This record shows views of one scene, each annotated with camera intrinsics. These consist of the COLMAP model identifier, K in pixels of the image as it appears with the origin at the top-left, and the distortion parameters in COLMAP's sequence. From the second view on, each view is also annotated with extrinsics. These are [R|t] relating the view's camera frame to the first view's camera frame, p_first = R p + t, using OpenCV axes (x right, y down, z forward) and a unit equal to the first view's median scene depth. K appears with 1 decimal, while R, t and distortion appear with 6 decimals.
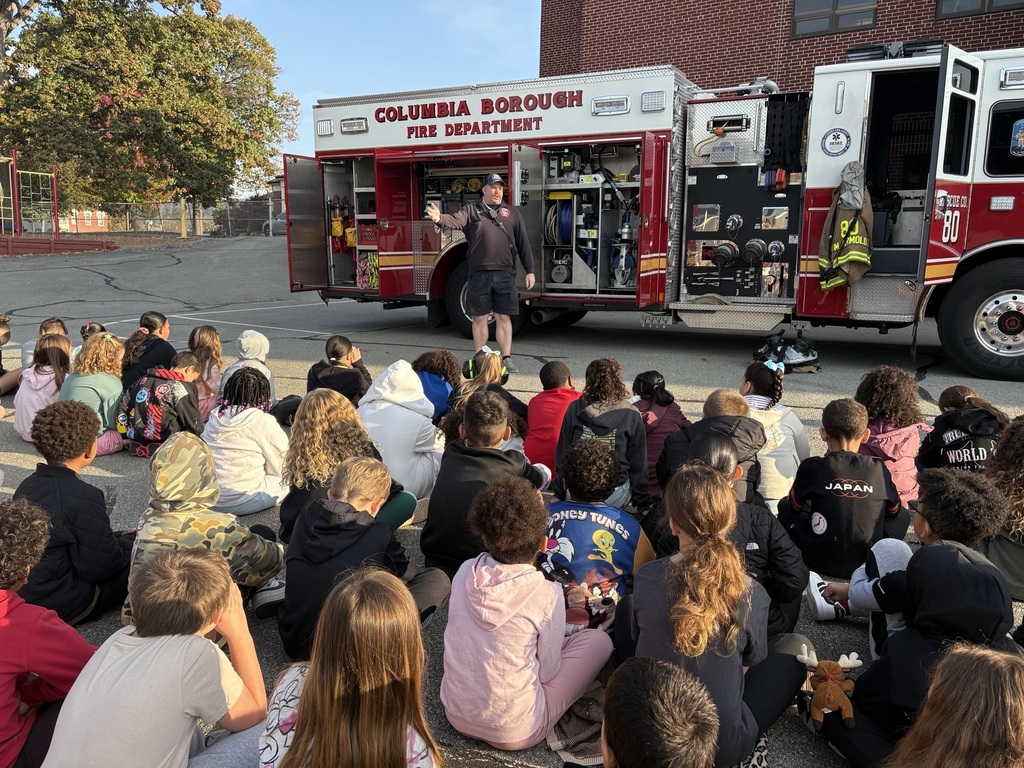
lens RADIAL K [[771.2, 0, 510.5], [0, 771.2, 389.2], [0, 0, 1]] dist [0.056021, -0.057150]
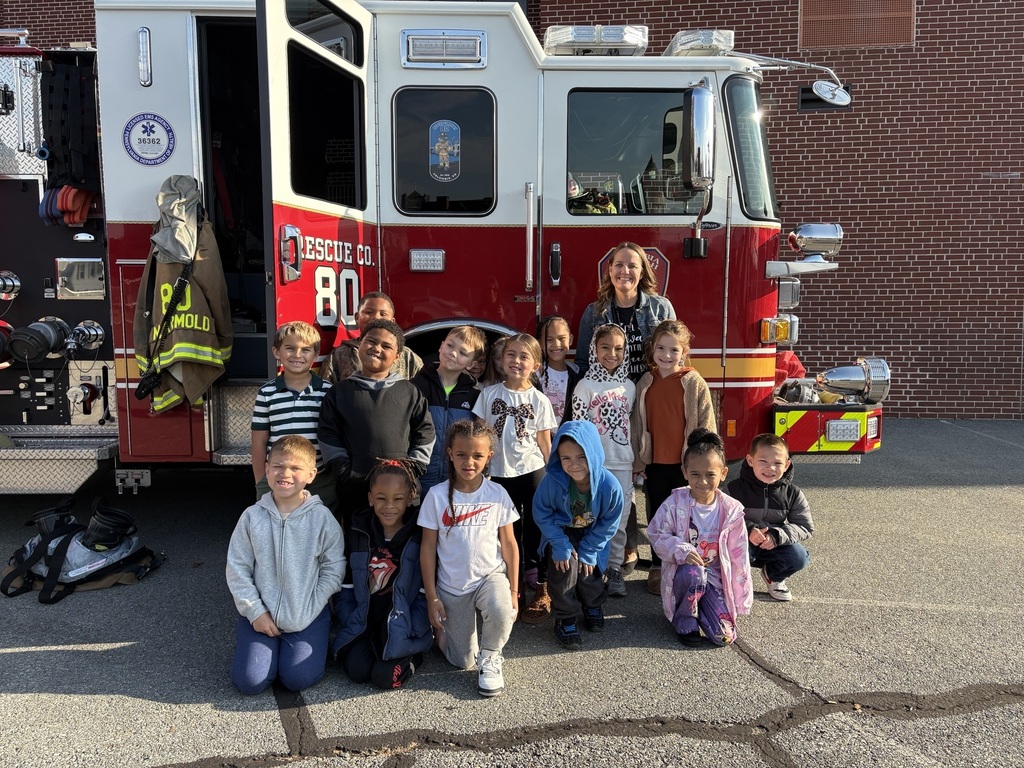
lens RADIAL K [[771.2, 0, 511.4], [0, 771.2, 386.6], [0, 0, 1]] dist [0.056021, -0.057150]
pose [[0.877882, -0.045046, 0.476754, 0.321985], [0.091473, 0.993008, -0.074612, -0.074676], [-0.470060, 0.109110, 0.875865, 0.375186]]
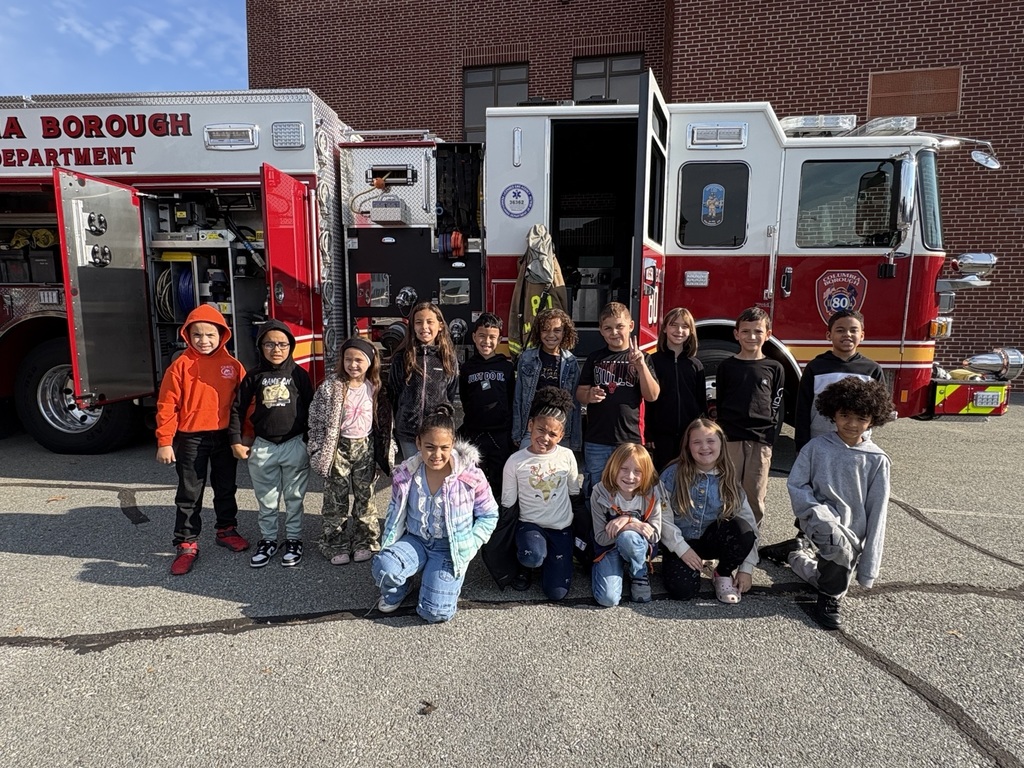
lens RADIAL K [[553.7, 0, 509.0], [0, 553.7, 384.1], [0, 0, 1]] dist [-0.001569, 0.001405]
pose [[0.920743, -0.049213, 0.387052, 0.151271], [0.070810, 0.996617, -0.041730, -0.087793], [-0.383689, 0.065830, 0.921113, 0.414579]]
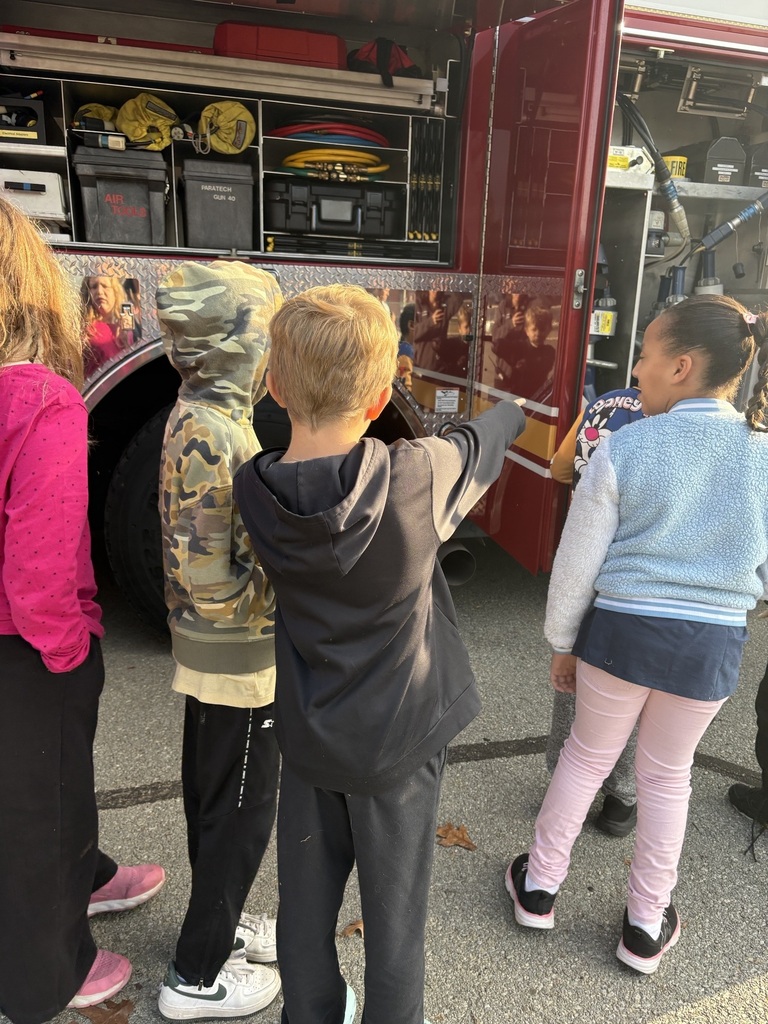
lens RADIAL K [[771.2, 0, 386.3], [0, 771.2, 510.7], [0, 0, 1]] dist [0.056021, -0.057150]
pose [[0.739239, -0.155687, 0.655200, -0.219620], [0.093463, 0.987214, 0.129128, -0.174725], [-0.666926, -0.034220, 0.744338, 0.813704]]
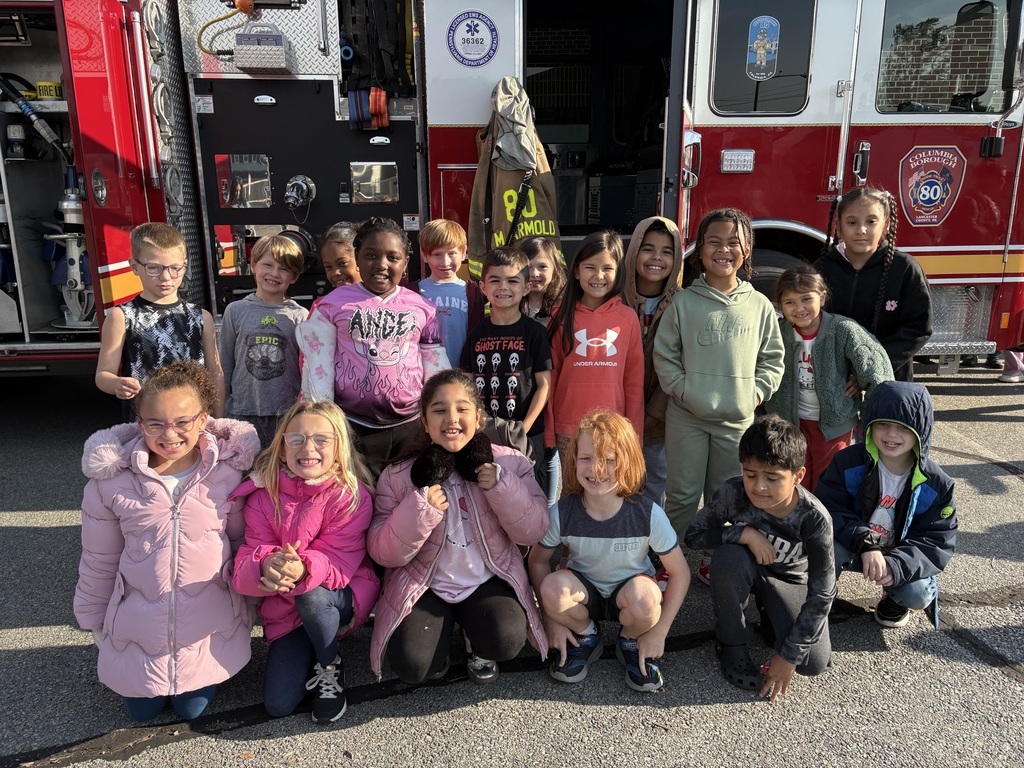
lens RADIAL K [[771.2, 0, 508.0], [0, 771.2, 385.1], [0, 0, 1]] dist [0.056021, -0.057150]
pose [[0.852517, -0.128527, 0.506652, 0.120991], [0.108496, 0.991699, 0.069012, -0.101881], [-0.511316, -0.003864, 0.859384, 0.460641]]
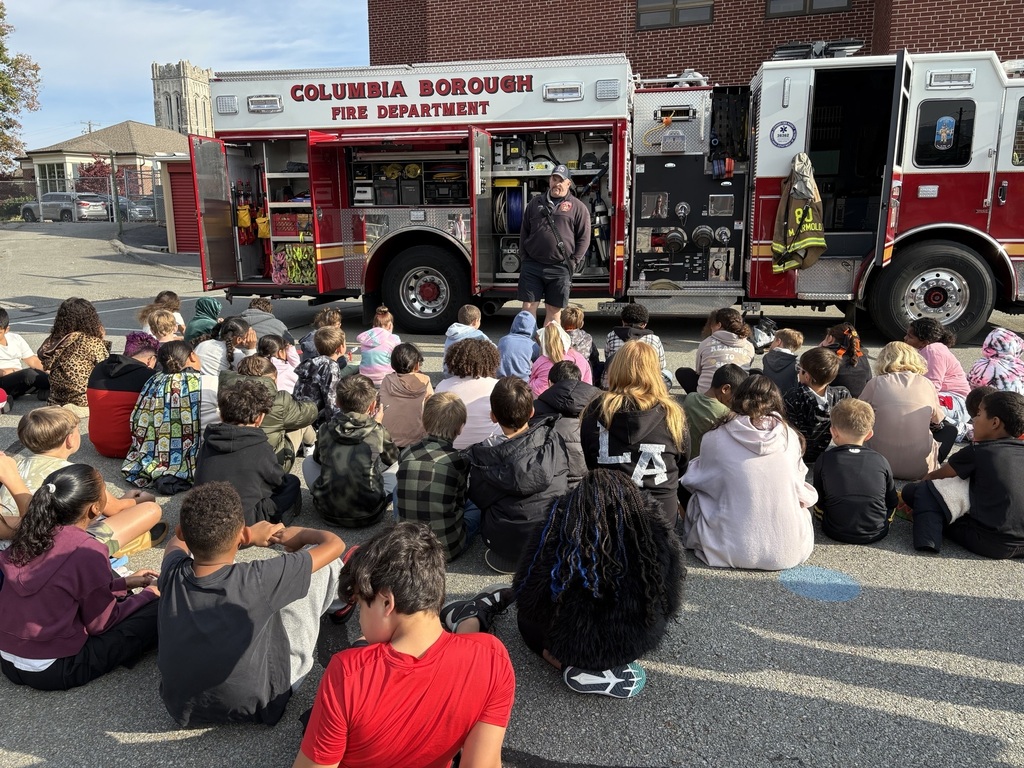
lens RADIAL K [[771.2, 0, 506.9], [0, 771.2, 386.8], [0, 0, 1]] dist [0.056021, -0.057150]
pose [[0.961740, -0.069862, 0.264908, -0.220354], [0.063953, 0.997475, 0.030875, -0.024595], [-0.266396, -0.012752, 0.963779, 0.057305]]
